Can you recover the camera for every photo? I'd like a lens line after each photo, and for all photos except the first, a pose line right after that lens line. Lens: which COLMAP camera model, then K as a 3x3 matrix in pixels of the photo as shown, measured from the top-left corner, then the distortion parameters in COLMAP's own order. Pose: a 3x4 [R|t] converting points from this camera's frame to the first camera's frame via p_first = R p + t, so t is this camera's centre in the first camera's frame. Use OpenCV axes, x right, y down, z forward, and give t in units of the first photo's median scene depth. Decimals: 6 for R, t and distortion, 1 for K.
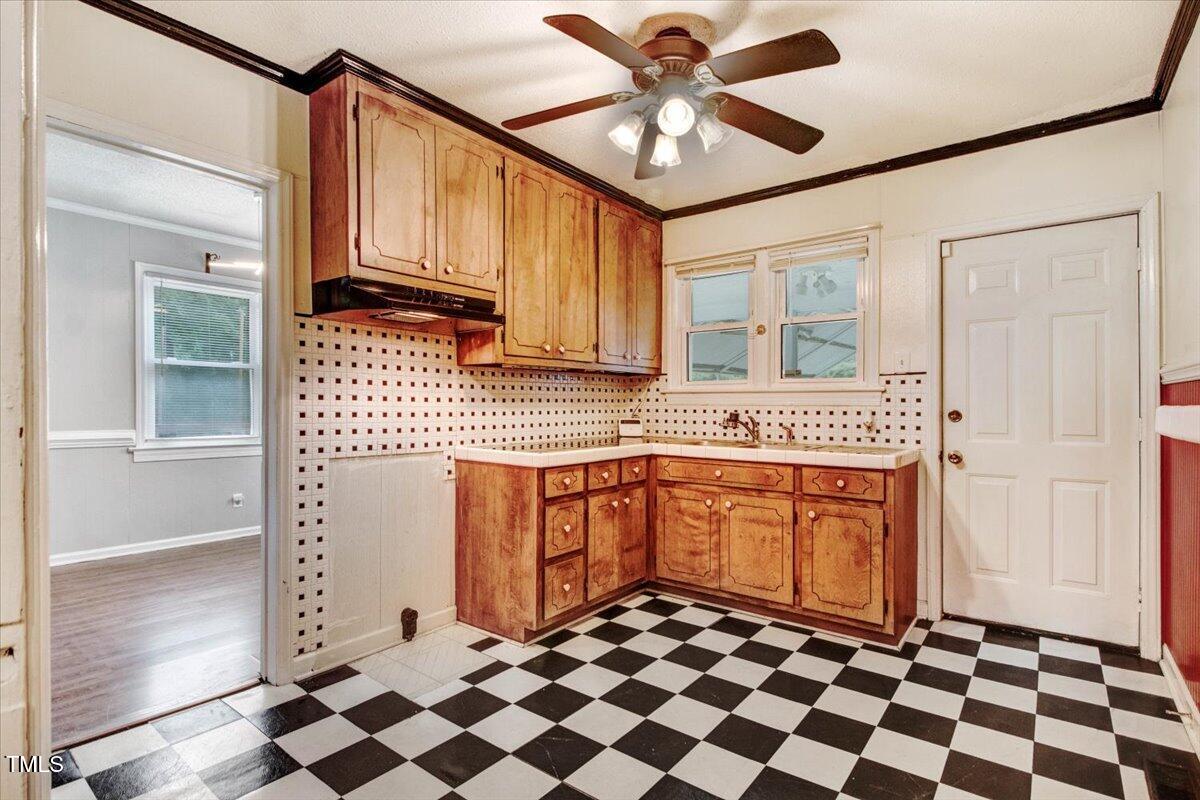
lens RADIAL K [[613.8, 0, 598.9], [0, 613.8, 399.4], [0, 0, 1]] dist [0.007234, -0.000120]
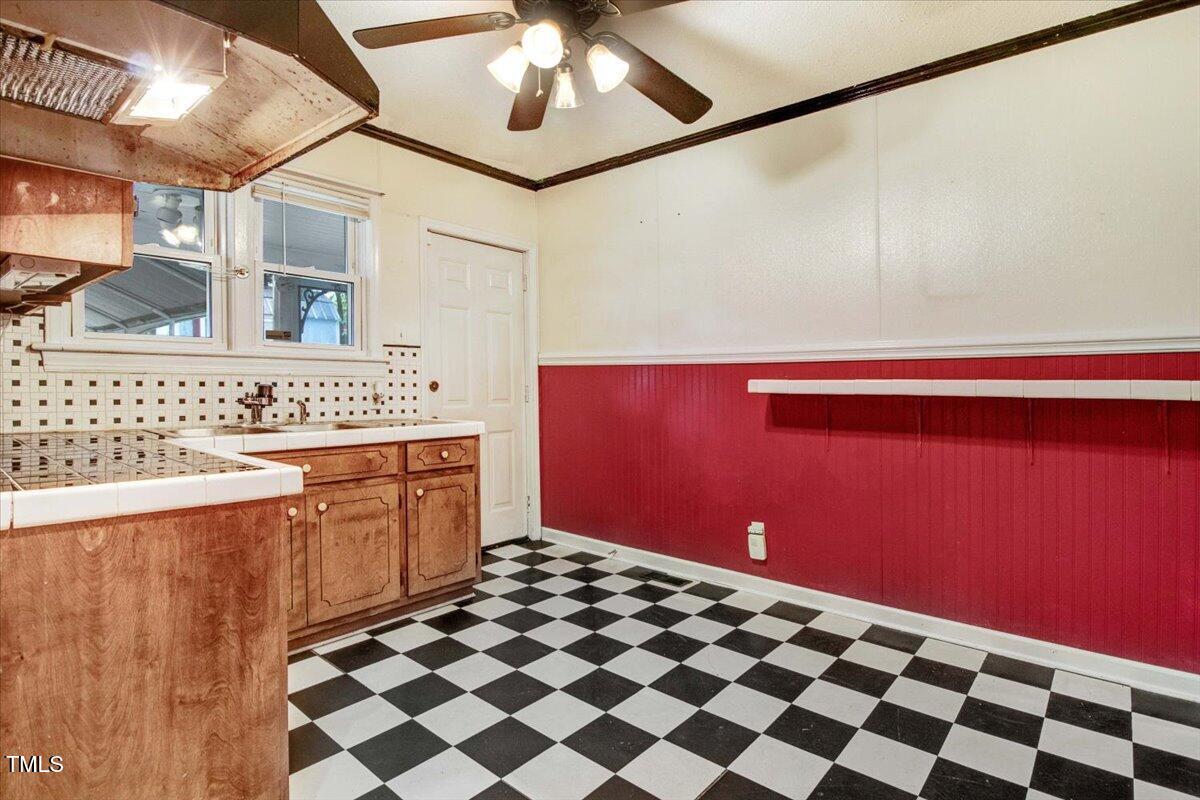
lens RADIAL K [[613.8, 0, 598.8], [0, 613.8, 379.7], [0, 0, 1]] dist [0.007234, -0.000120]
pose [[0.023549, 0.001084, 0.999722, -0.571542], [-0.017314, 0.999850, -0.000676, 0.010344], [-0.999573, -0.017294, 0.023564, 0.689557]]
